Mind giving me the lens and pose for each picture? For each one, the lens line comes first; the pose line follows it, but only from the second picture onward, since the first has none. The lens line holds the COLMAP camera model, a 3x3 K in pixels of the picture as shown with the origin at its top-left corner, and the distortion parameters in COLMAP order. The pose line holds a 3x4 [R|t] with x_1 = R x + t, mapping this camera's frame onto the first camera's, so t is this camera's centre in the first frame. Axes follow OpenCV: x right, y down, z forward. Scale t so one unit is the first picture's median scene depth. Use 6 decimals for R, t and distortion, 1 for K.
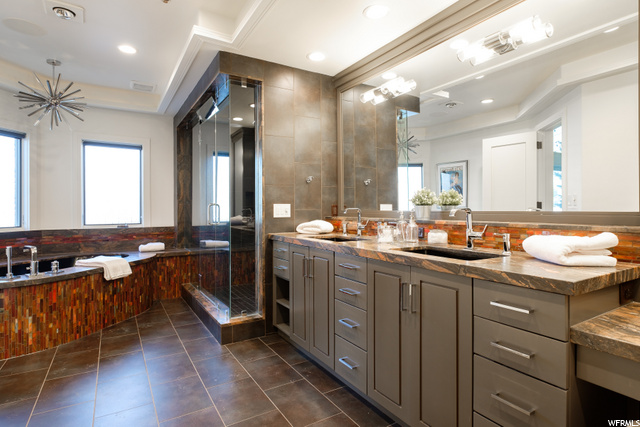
lens RADIAL K [[341.7, 0, 318.5], [0, 341.7, 212.5], [0, 0, 1]] dist [0.002680, 0.000402]
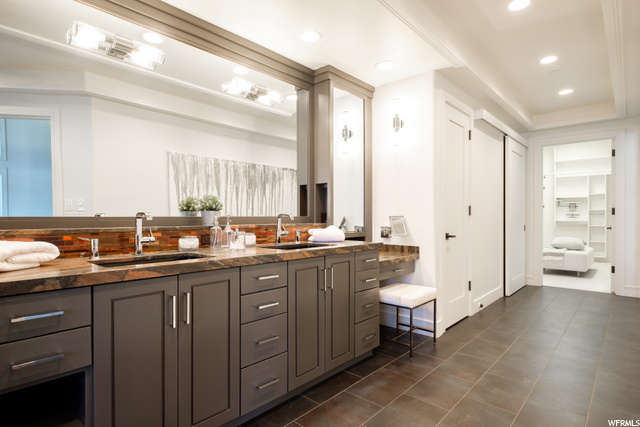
lens RADIAL K [[335.8, 0, 318.2], [0, 335.8, 215.4], [0, 0, 1]] dist [-0.002164, -0.000232]
pose [[-0.272276, -0.002060, 0.962217, -0.732202], [-0.001835, 0.999997, 0.001622, -0.008868], [-0.962218, -0.001324, -0.272278, 0.999730]]
